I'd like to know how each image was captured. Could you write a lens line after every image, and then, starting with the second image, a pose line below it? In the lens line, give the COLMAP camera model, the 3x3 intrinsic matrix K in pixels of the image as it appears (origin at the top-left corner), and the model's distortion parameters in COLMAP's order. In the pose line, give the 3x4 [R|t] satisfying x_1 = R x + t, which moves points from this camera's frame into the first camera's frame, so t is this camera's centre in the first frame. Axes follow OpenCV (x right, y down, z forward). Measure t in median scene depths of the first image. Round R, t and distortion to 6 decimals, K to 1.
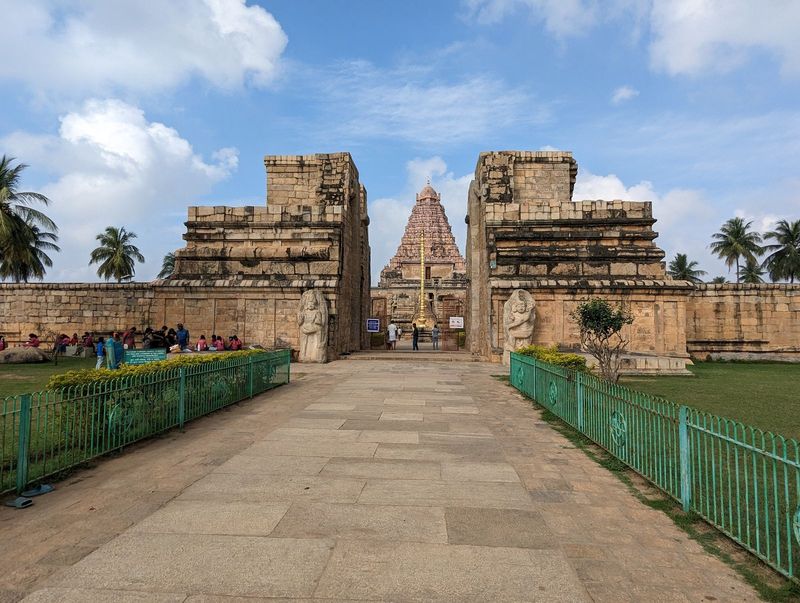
lens RADIAL K [[455.3, 0, 397.7], [0, 455.3, 299.3], [0, 0, 1]] dist [0.007610, -0.000018]
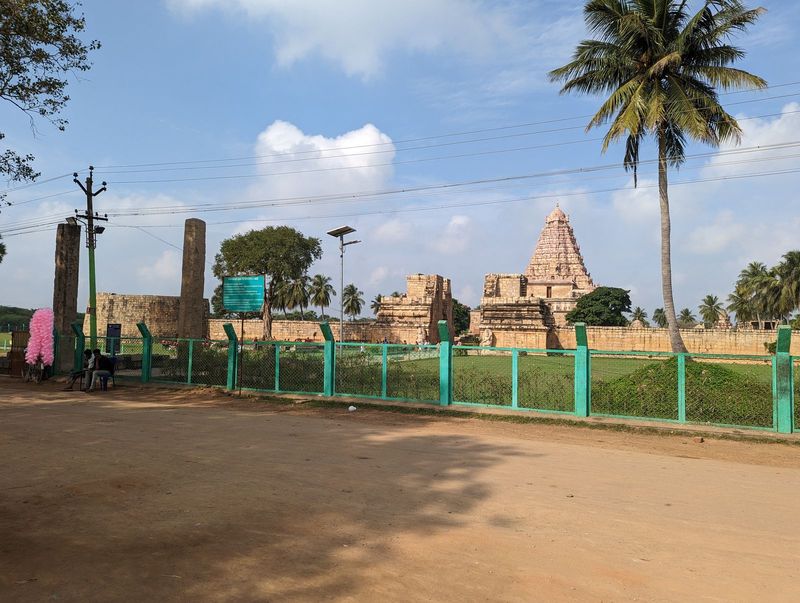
lens RADIAL K [[557.6, 0, 400.3], [0, 557.6, 300.9], [0, 0, 1]] dist [-0.004652, 0.000248]
pose [[0.953550, 0.003045, -0.301220, 0.761309], [-0.004354, 0.999984, -0.003676, -0.175286], [0.301204, 0.004816, 0.953547, -2.457459]]
